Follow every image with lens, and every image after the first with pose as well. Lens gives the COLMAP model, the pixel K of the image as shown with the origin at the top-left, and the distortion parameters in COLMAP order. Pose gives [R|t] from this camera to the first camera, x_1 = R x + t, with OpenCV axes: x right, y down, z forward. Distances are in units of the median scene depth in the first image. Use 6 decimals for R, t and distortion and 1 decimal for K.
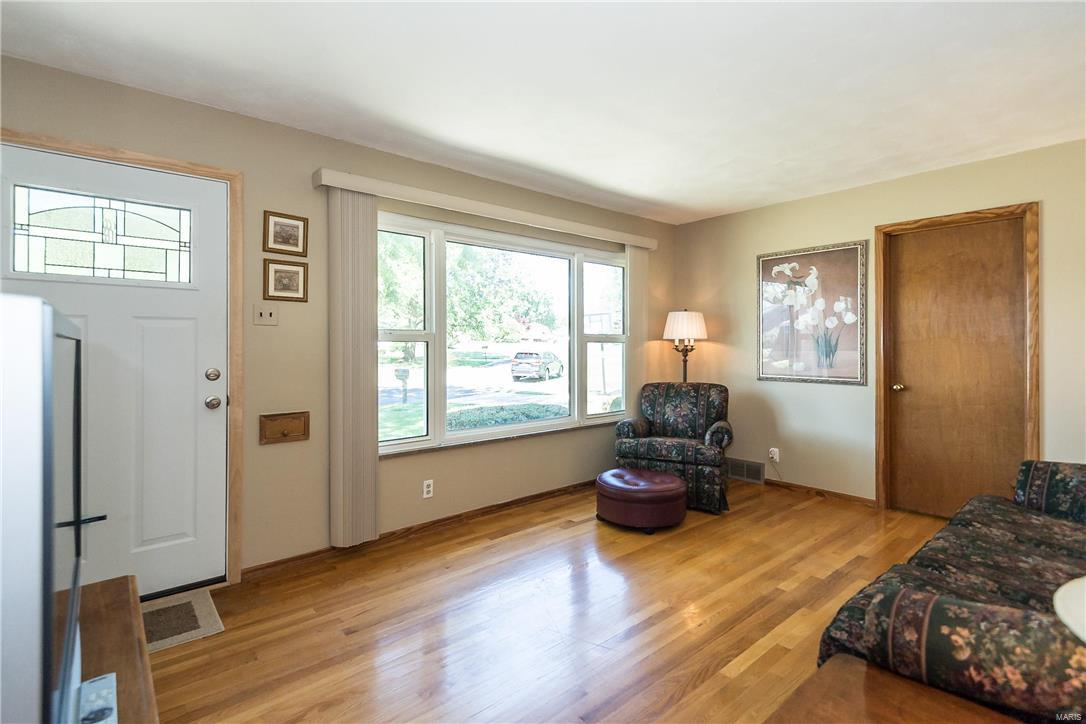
lens RADIAL K [[497.4, 0, 537.4], [0, 497.4, 352.9], [0, 0, 1]] dist [0.012724, -0.006424]
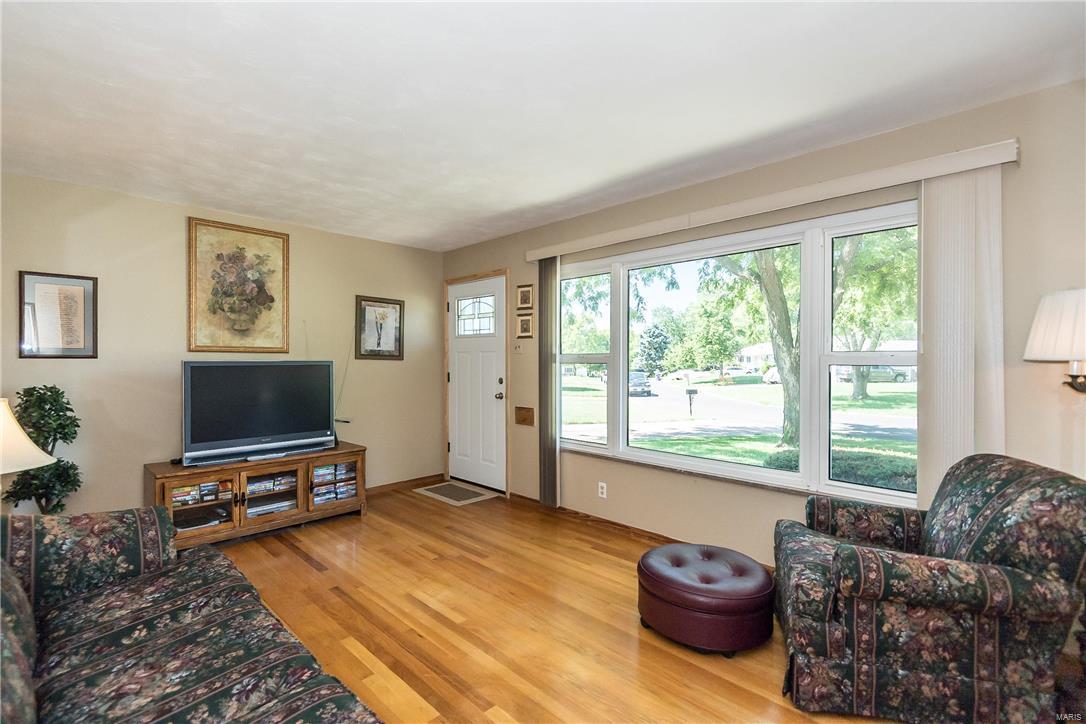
lens RADIAL K [[497.4, 0, 547.5], [0, 497.4, 358.0], [0, 0, 1]] dist [0.012724, -0.006424]
pose [[0.090873, 0.002356, -0.995860, 0.909731], [-0.010868, 0.999940, 0.001374, -0.034319], [0.995803, 0.010698, 0.090893, 0.752667]]
